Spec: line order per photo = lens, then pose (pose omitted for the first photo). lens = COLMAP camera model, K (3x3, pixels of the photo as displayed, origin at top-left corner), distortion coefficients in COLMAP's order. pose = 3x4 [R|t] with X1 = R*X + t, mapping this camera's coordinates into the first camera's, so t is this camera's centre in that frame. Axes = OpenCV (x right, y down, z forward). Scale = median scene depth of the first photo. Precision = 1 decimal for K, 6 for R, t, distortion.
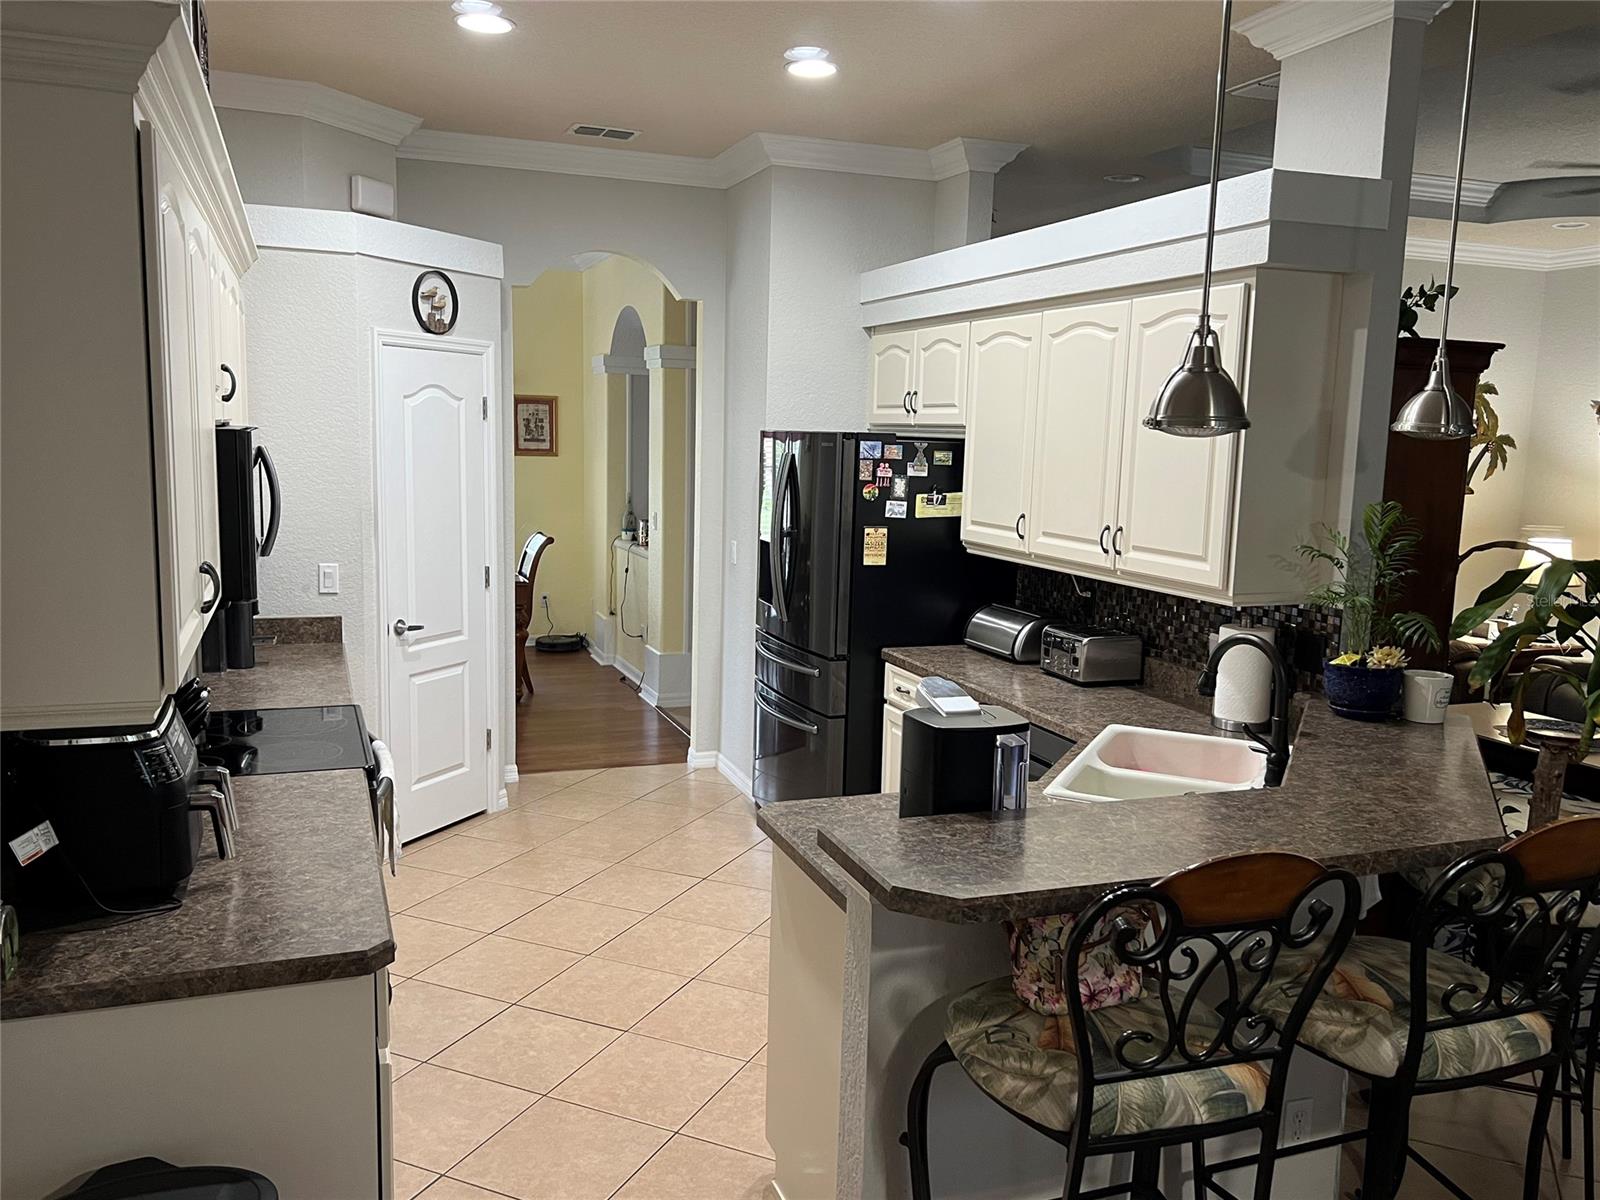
lens RADIAL K [[1278.8, 0, 783.9], [0, 1278.8, 604.7], [0, 0, 1]] dist [0.040563, -0.001863]
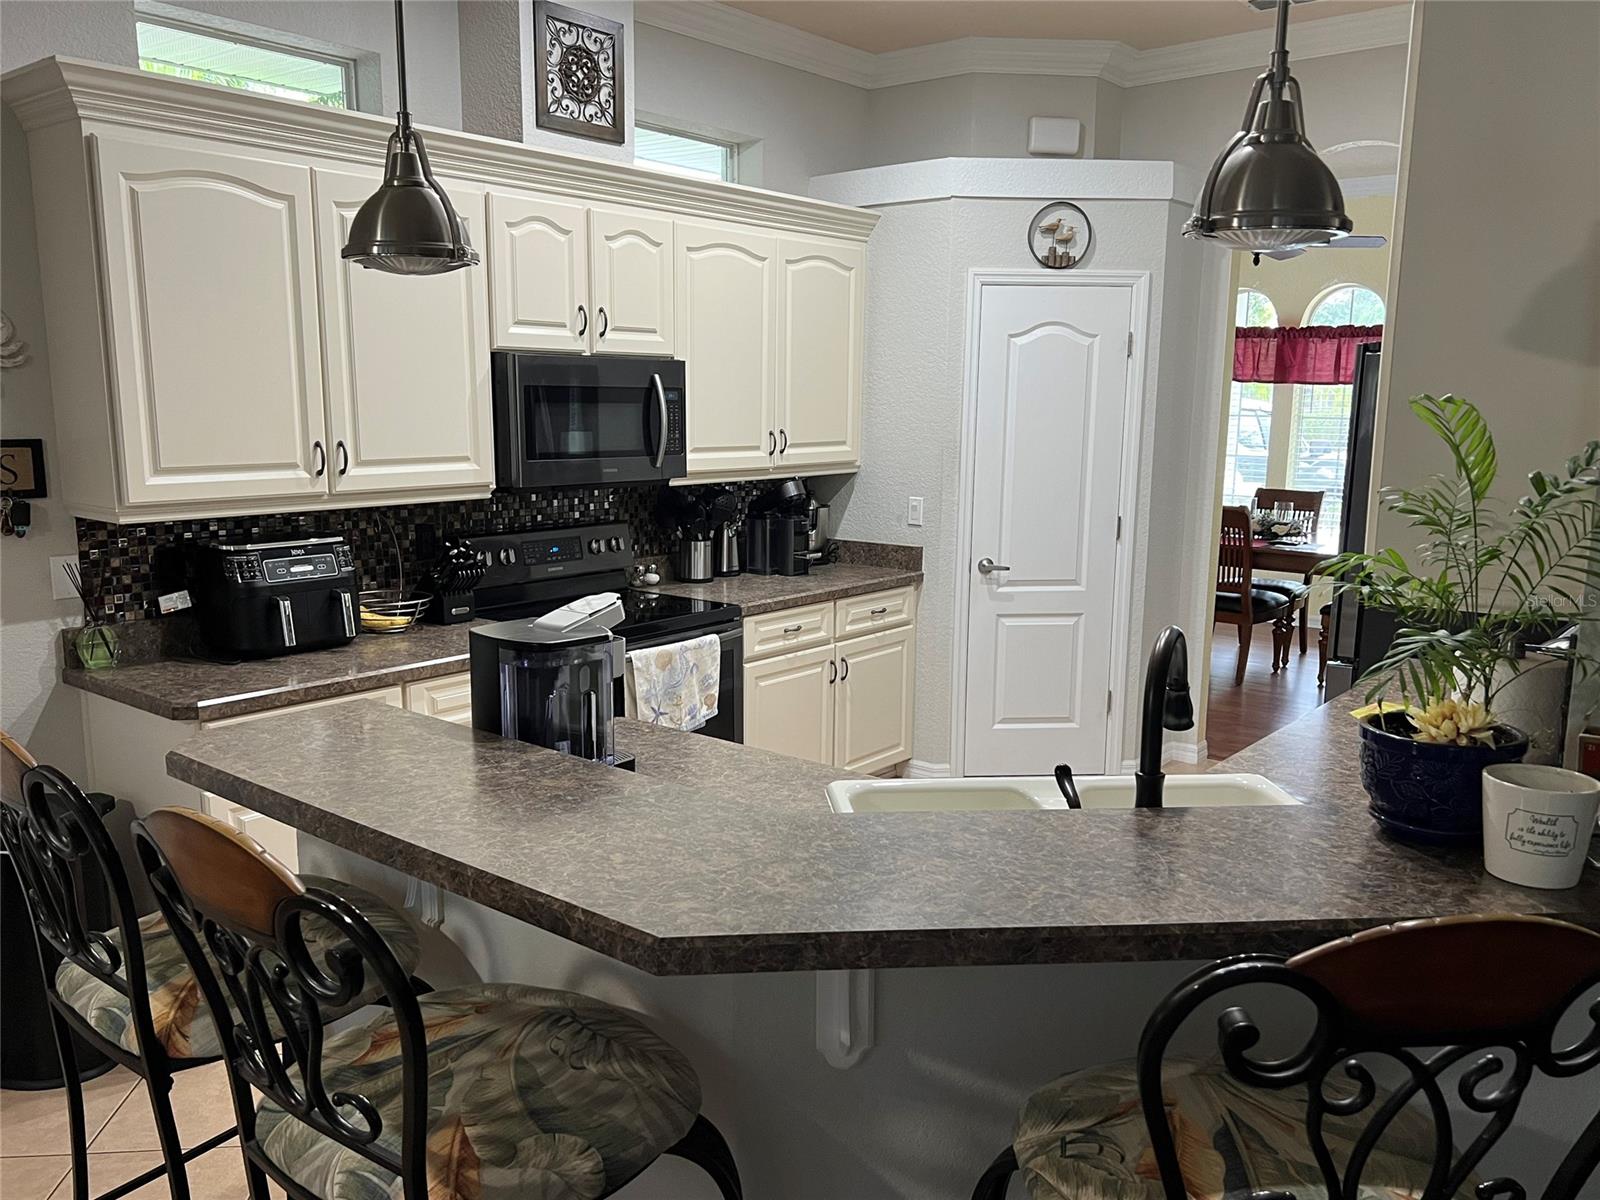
lens RADIAL K [[1278.8, 0, 783.9], [0, 1278.8, 604.7], [0, 0, 1]] dist [0.040563, -0.001863]
pose [[0.493105, 0.117351, -0.862019, 0.493967], [-0.112643, 0.991132, 0.070492, -0.004965], [0.862647, 0.062341, 0.501951, 0.354936]]
